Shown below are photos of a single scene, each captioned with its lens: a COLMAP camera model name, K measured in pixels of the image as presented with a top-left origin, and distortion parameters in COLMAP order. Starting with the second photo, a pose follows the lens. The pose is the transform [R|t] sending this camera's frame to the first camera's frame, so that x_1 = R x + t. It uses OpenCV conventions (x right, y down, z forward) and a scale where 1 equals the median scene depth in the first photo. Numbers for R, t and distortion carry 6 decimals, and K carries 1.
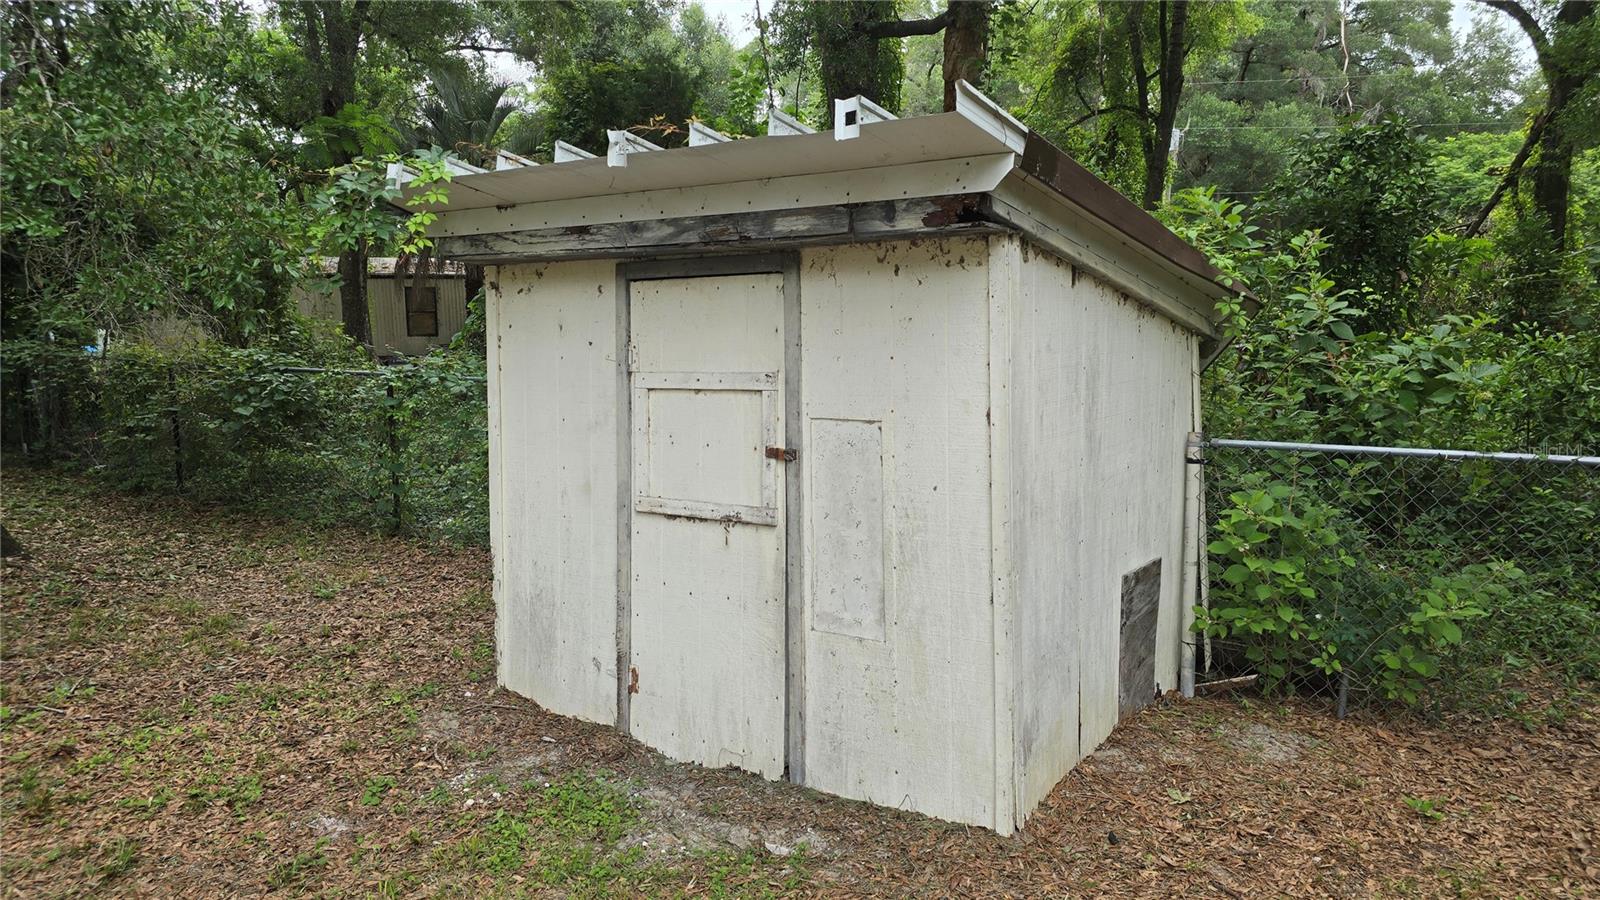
lens RADIAL K [[1069.3, 0, 805.7], [0, 1069.3, 437.9], [0, 0, 1]] dist [0.067335, -0.065768]
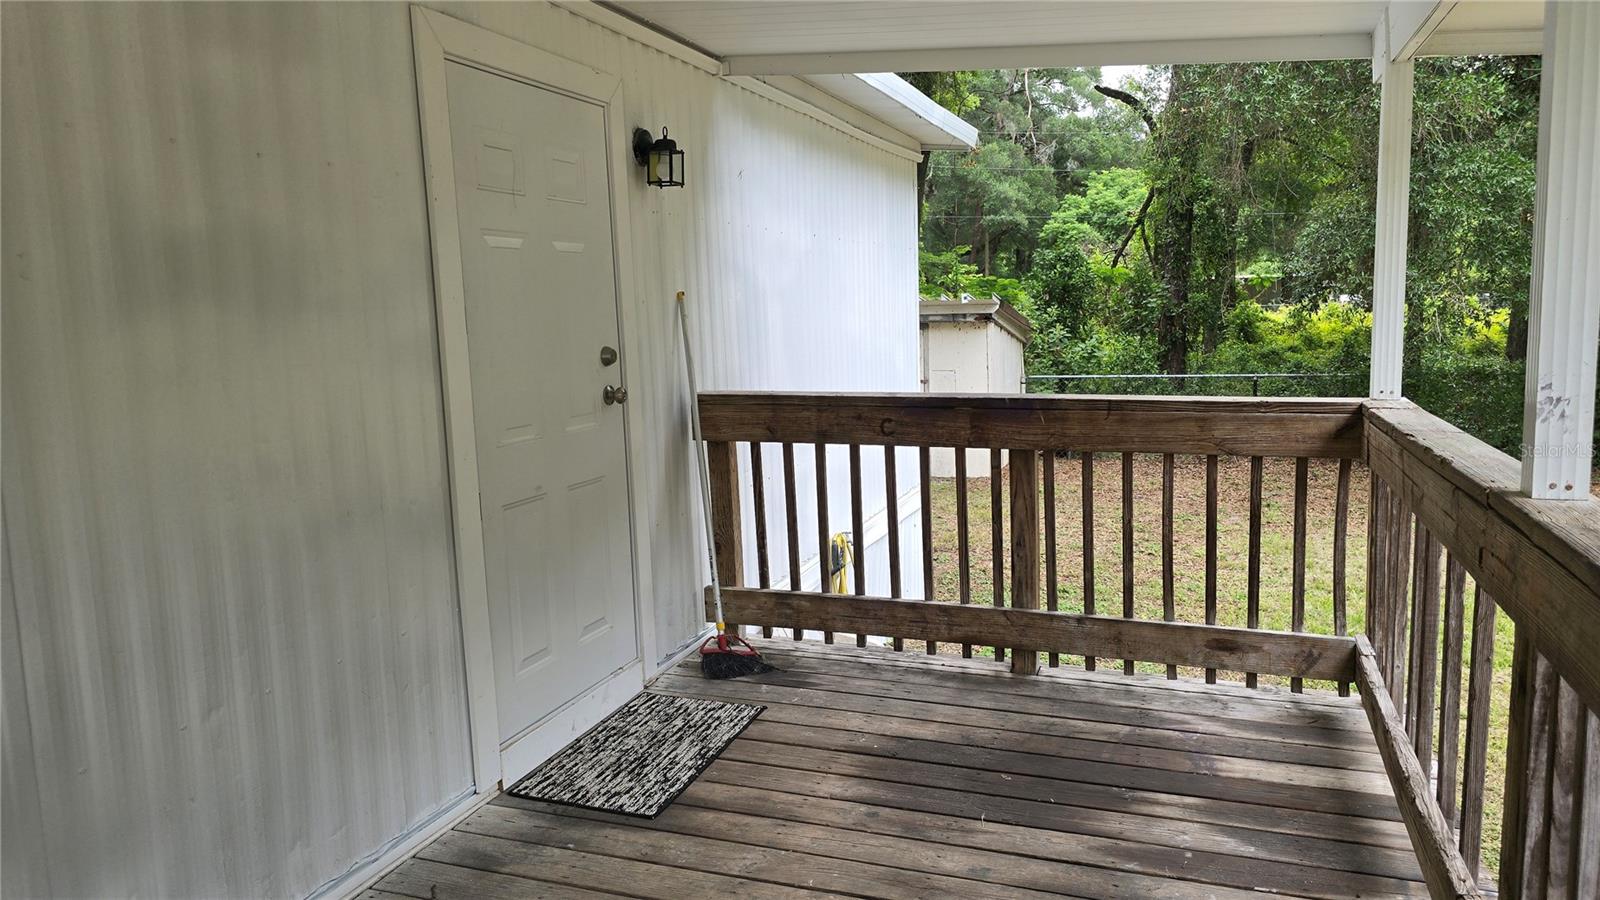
lens RADIAL K [[1069.3, 0, 805.7], [0, 1069.3, 437.9], [0, 0, 1]] dist [0.067335, -0.065768]
pose [[0.967433, -0.046586, 0.248805, -0.183918], [0.043968, 0.998904, 0.016070, 0.018020], [-0.249281, -0.004607, 0.968420, -0.329841]]
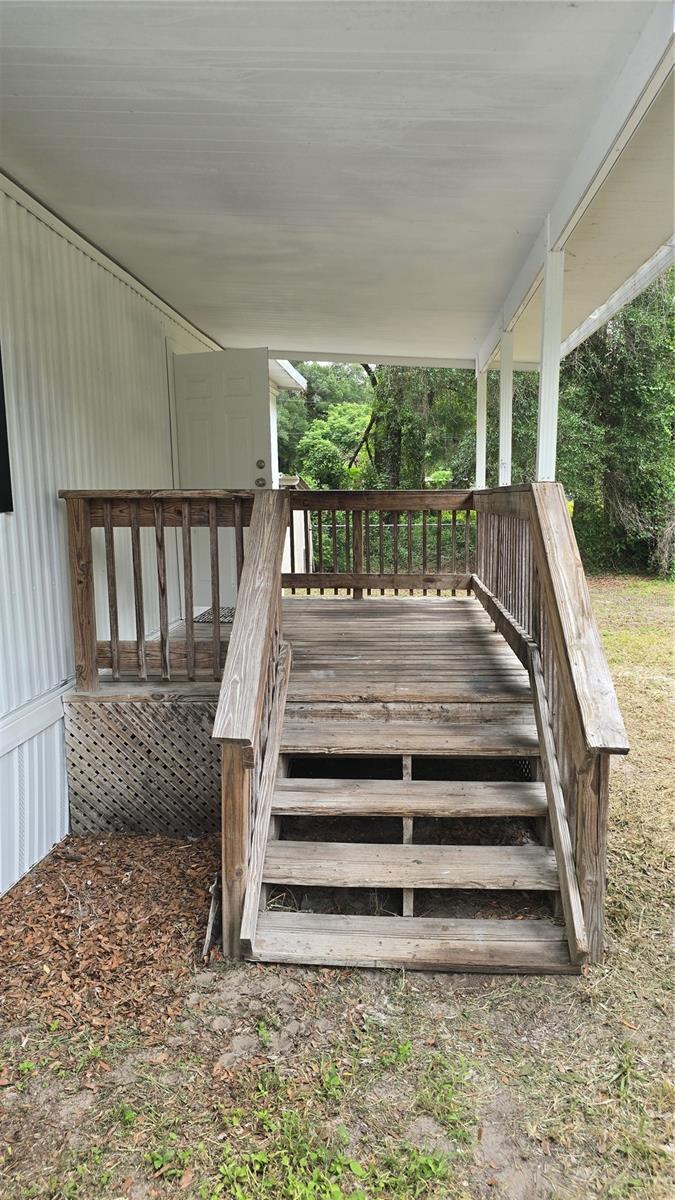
lens RADIAL K [[802.0, 0, 337.1], [0, 802.0, 619.3], [0, 0, 1]] dist [0.067335, -0.065768]
pose [[0.864980, -0.077642, 0.495764, -0.265695], [0.058496, 0.996823, 0.054052, 0.044600], [-0.498385, -0.017754, 0.866774, -0.435162]]
